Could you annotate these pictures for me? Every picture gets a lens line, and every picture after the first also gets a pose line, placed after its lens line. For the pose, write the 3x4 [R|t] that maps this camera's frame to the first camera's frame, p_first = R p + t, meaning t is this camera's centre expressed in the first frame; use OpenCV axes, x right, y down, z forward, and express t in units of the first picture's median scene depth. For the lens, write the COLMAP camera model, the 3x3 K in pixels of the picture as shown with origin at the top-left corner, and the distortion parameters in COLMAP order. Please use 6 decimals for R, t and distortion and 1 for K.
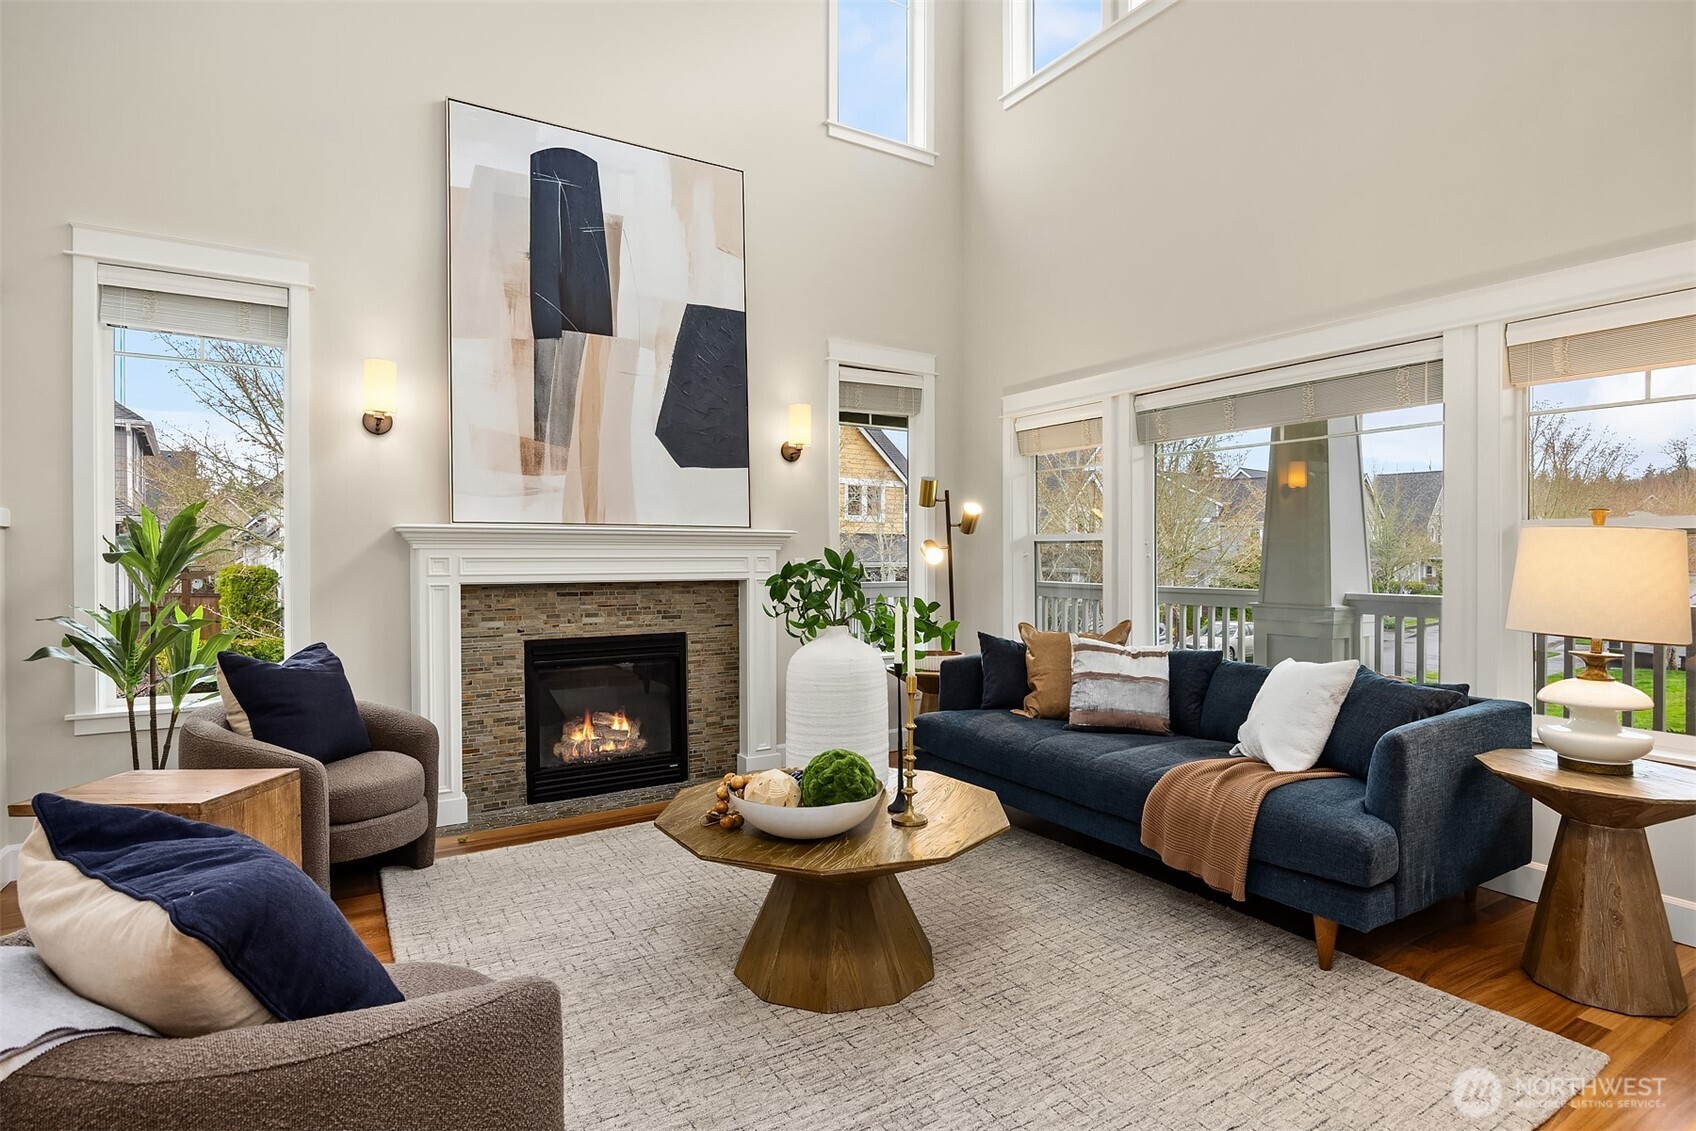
lens RADIAL K [[867.1, 0, 878.6], [0, 867.1, 561.7], [0, 0, 1]] dist [-0.010283, 0.001287]
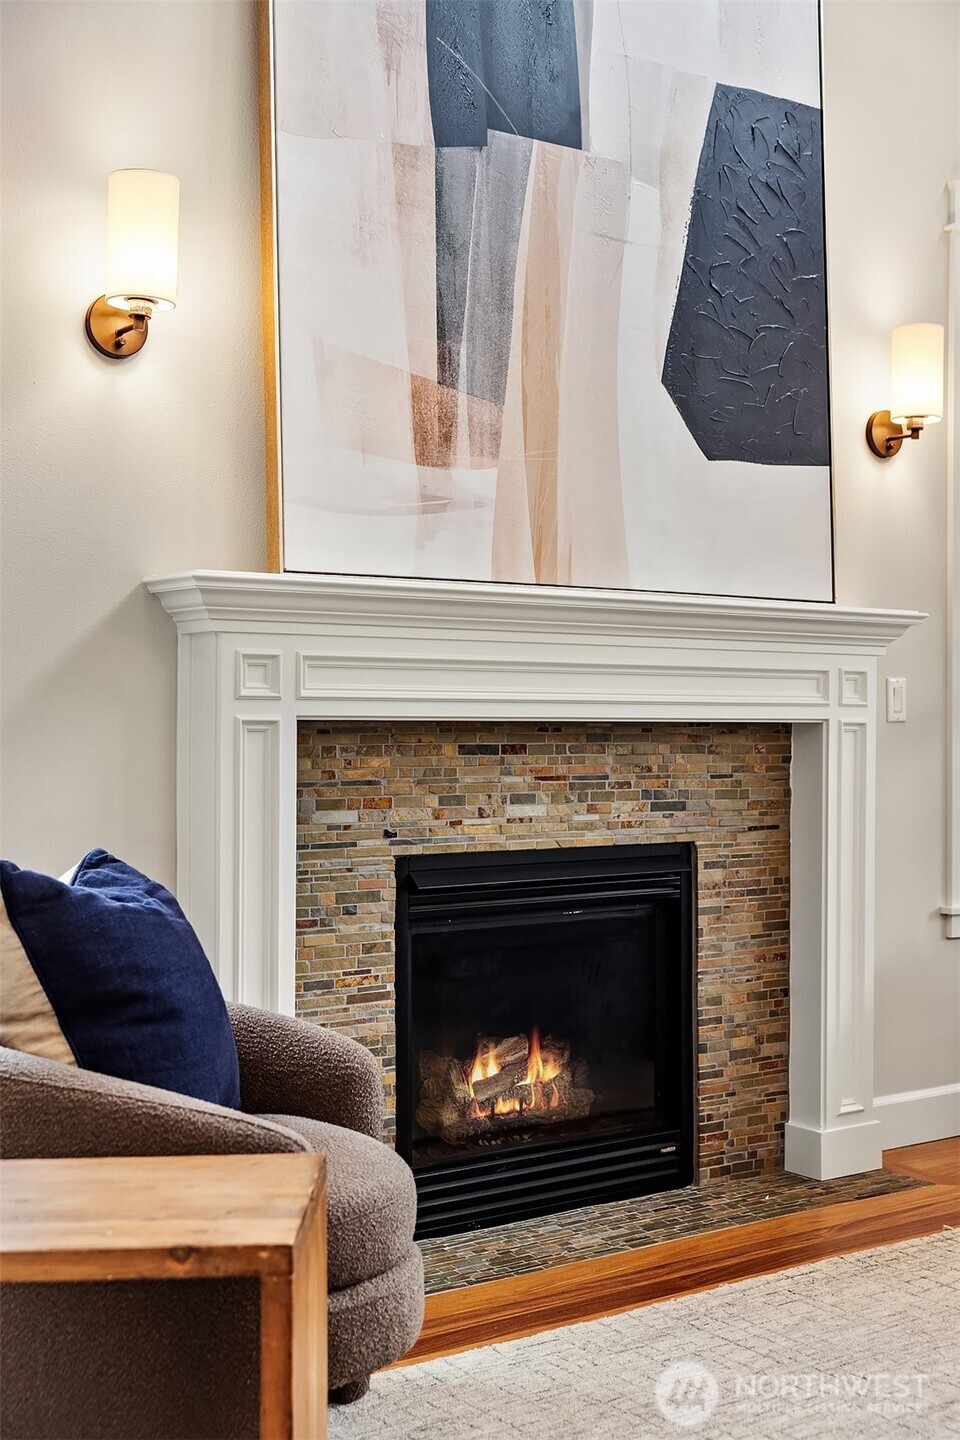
lens RADIAL K [[1812.2, 0, 531.9], [0, 1812.2, 728.1], [0, 0, 1]] dist [0.011298, 0.000000]
pose [[0.998195, 0.006339, 0.059729, -0.399734], [-0.006175, 0.999977, -0.002930, 0.030558], [-0.059746, 0.002556, 0.998210, 0.108146]]
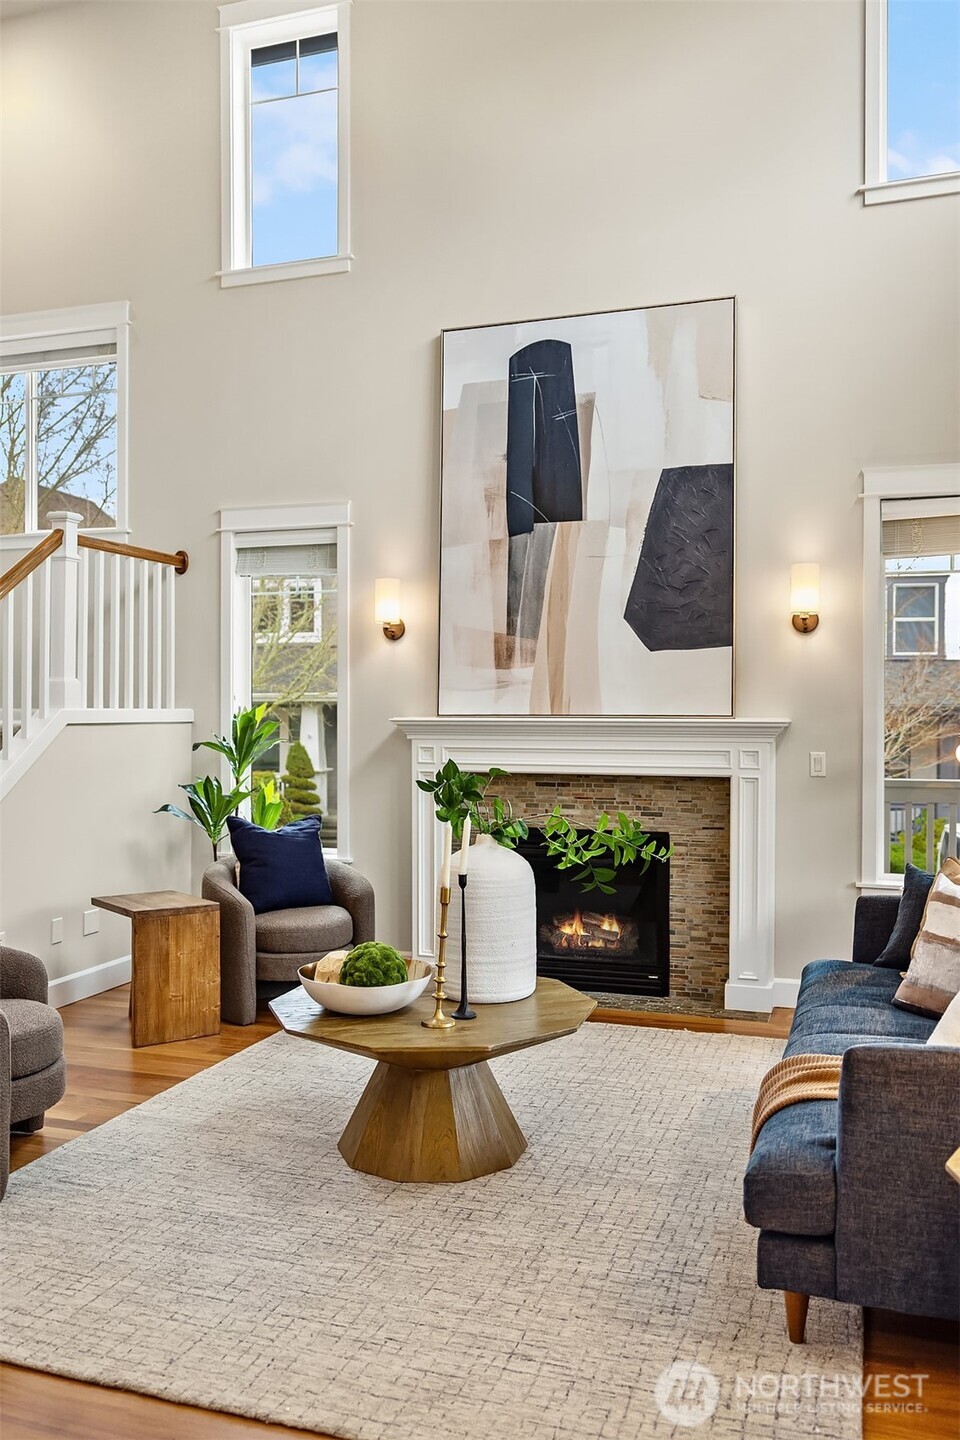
lens RADIAL K [[1201.9, 0, 477.8], [0, 1201.9, 728.2], [0, 0, 1]] dist [-0.011160, 0.014128]
pose [[0.617644, 0.014731, -0.786320, 0.710110], [-0.007499, 0.999889, 0.012841, -0.046253], [0.786422, -0.002035, 0.617686, 0.080753]]
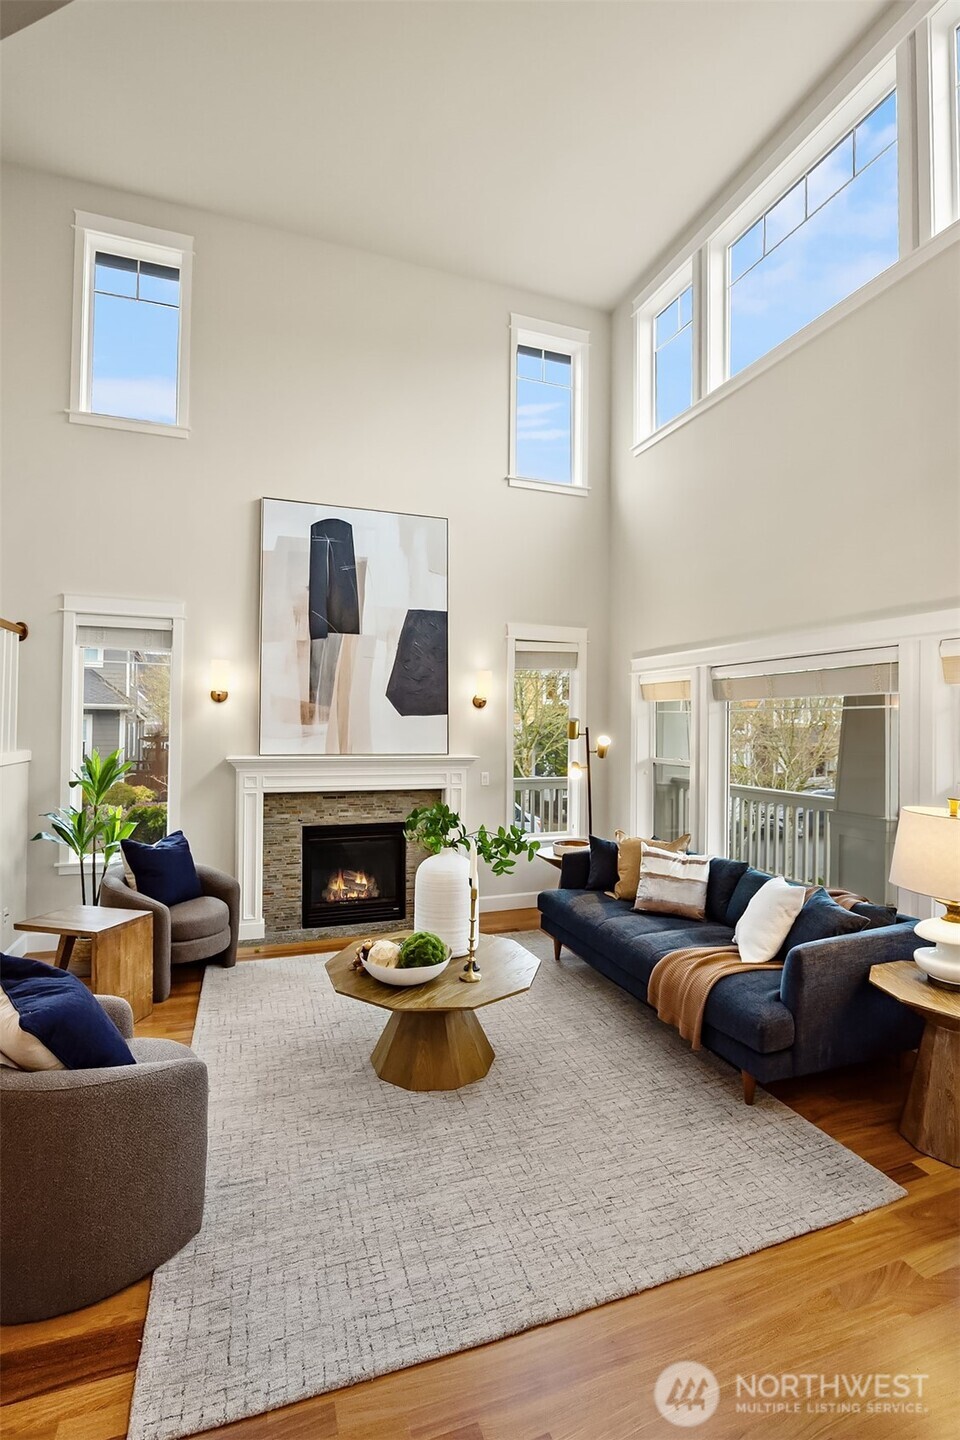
lens RADIAL K [[653.6, 0, 492.7], [0, 653.6, 719.5], [0, 0, 1]] dist [-0.019071, -0.000666]
pose [[0.976514, 0.013012, -0.215063, 0.195268], [-0.015670, 0.999820, -0.010658, -0.100491], [0.214885, 0.013778, 0.976542, -0.110451]]
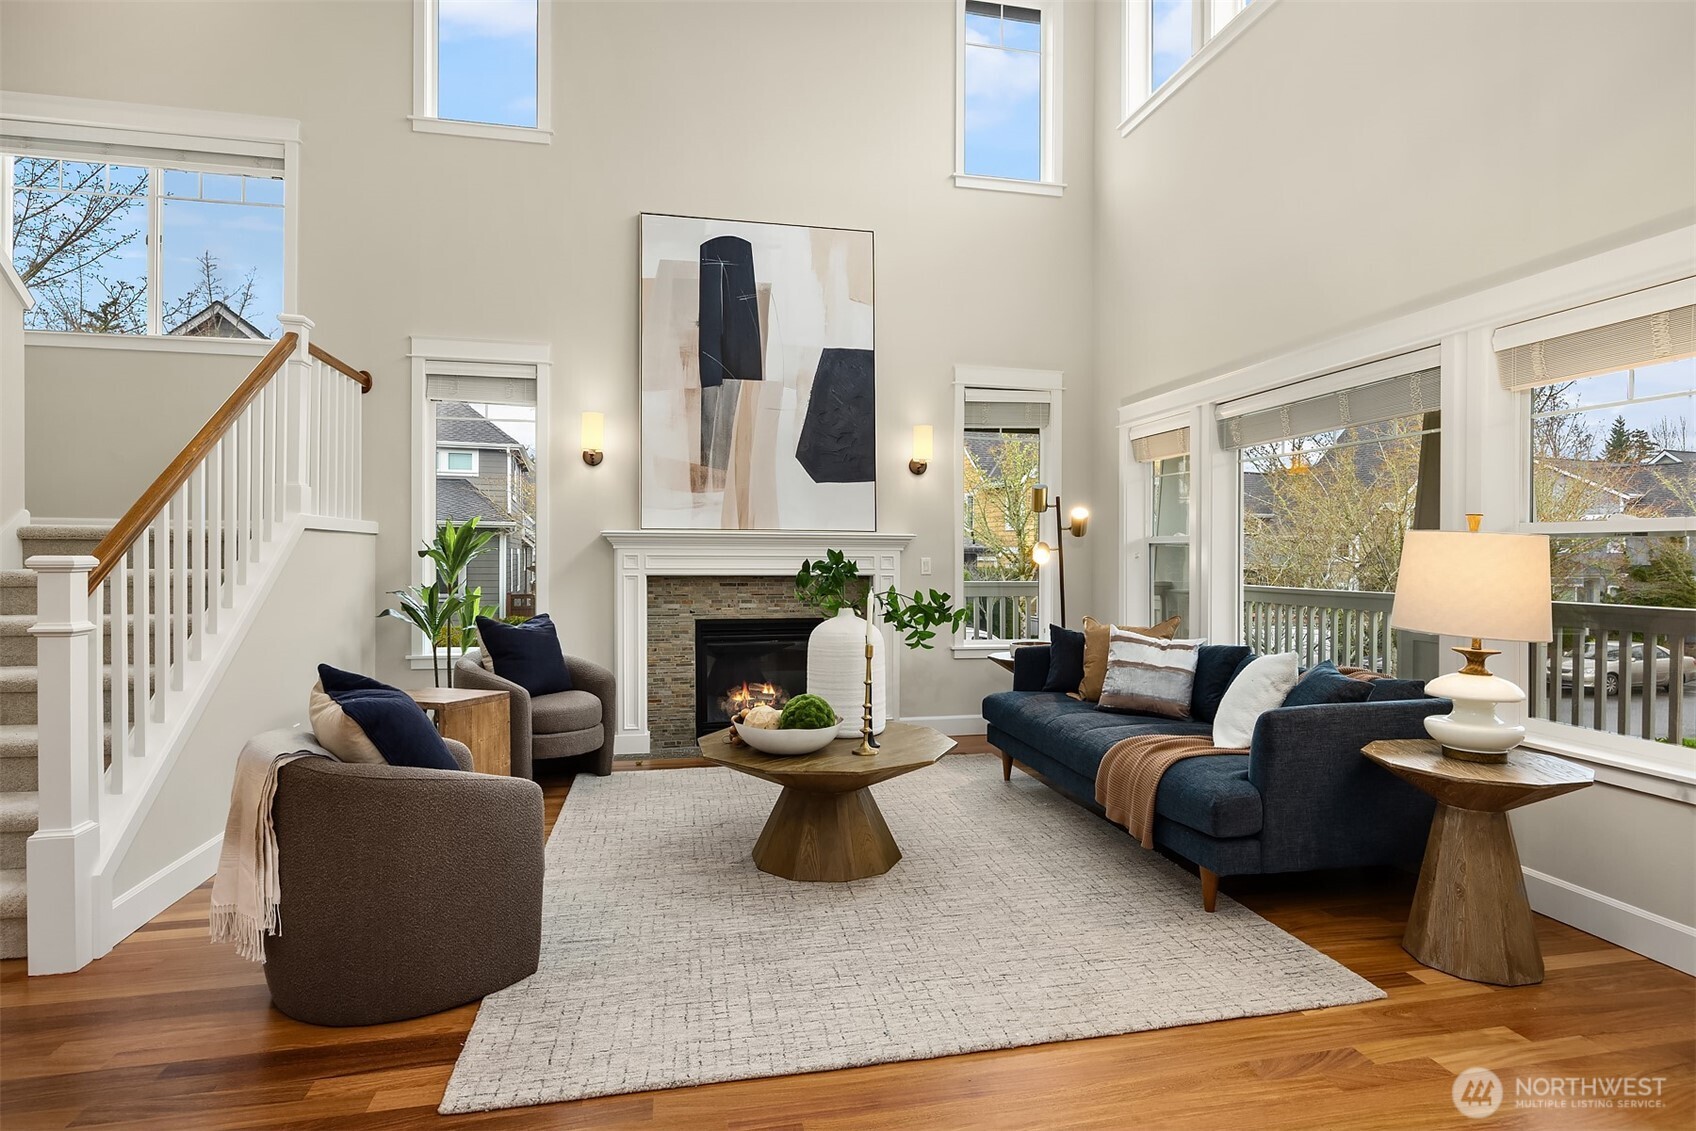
lens RADIAL K [[897.9, 0, 877.8], [0, 897.9, 564.0], [0, 0, 1]] dist [-0.003666, -0.004270]
pose [[0.941279, 0.008681, -0.337519, 0.305880], [-0.008540, 0.999962, 0.001902, 0.002862], [0.337523, 0.001092, 0.941317, -0.177843]]
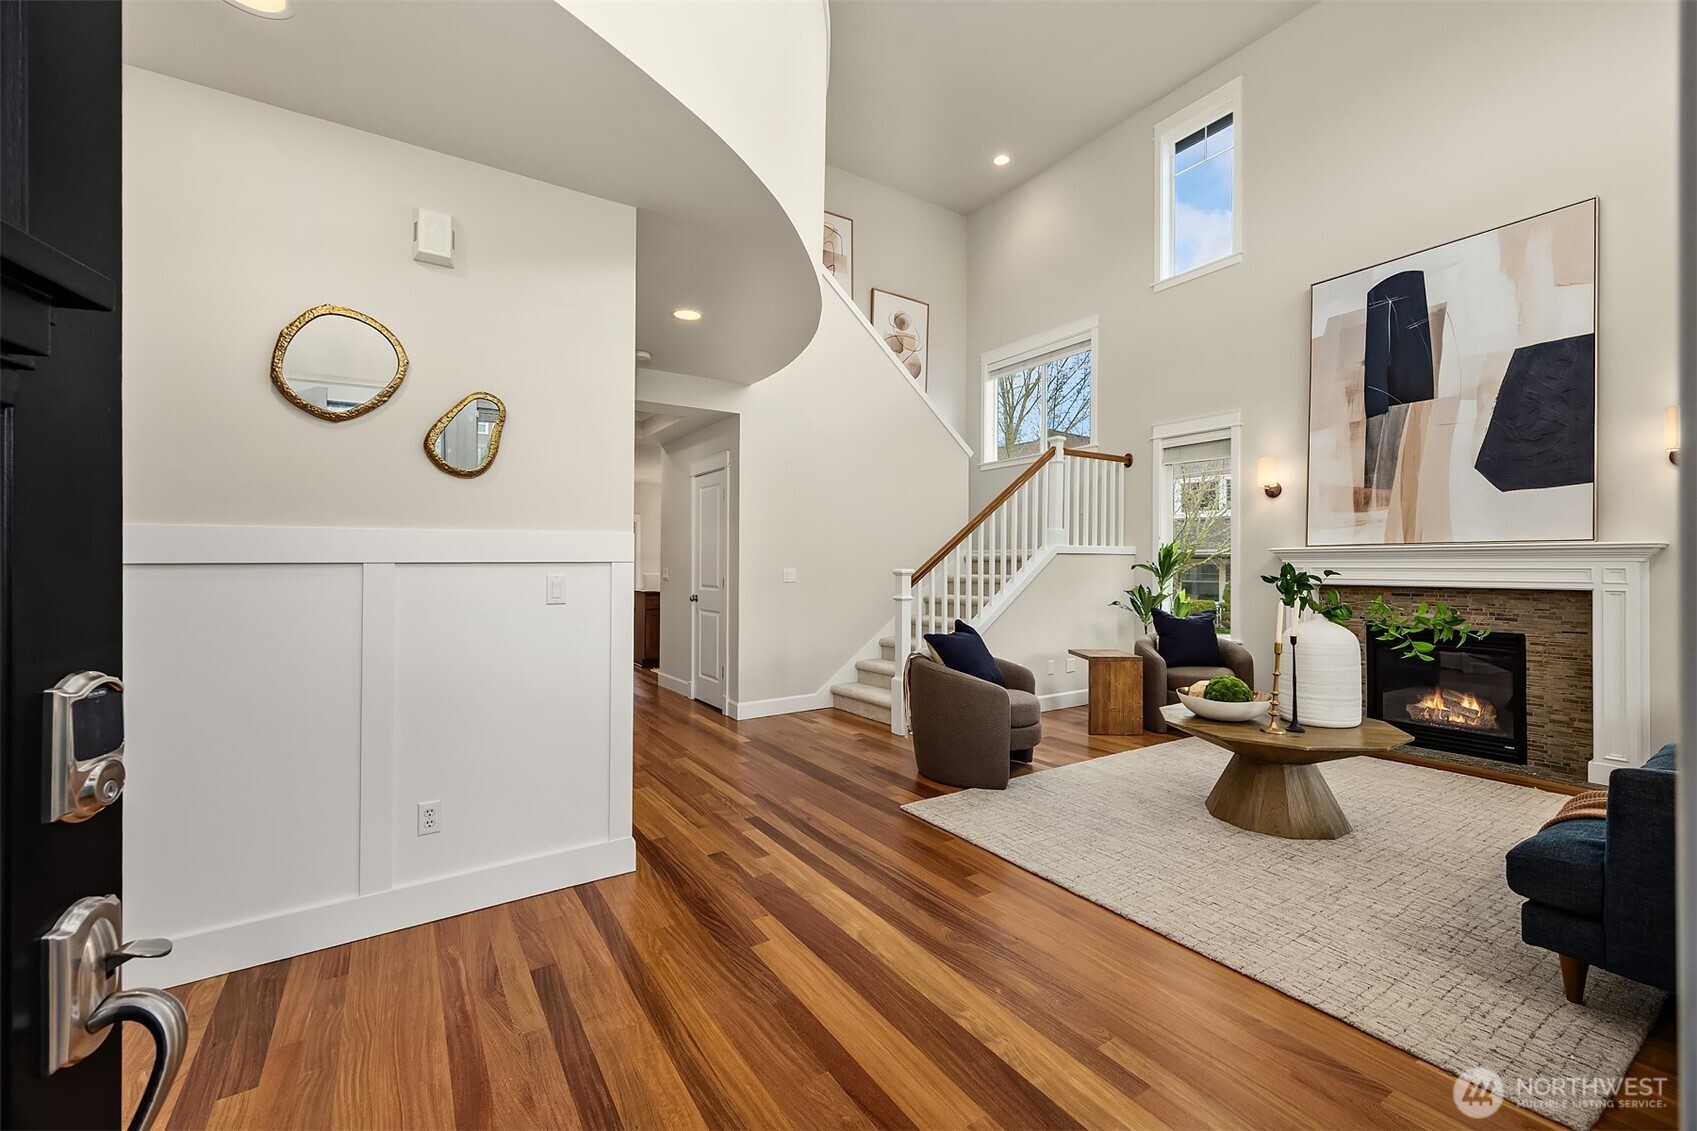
lens RADIAL K [[706.2, 0, 831.3], [0, 706.2, 562.9], [0, 0, 1]] dist [0.003730, 0.000203]
pose [[-0.011103, -0.001641, -0.999937, 0.803990], [-0.006996, 0.999974, -0.001563, -0.005098], [0.999914, 0.006978, -0.011114, 0.109302]]
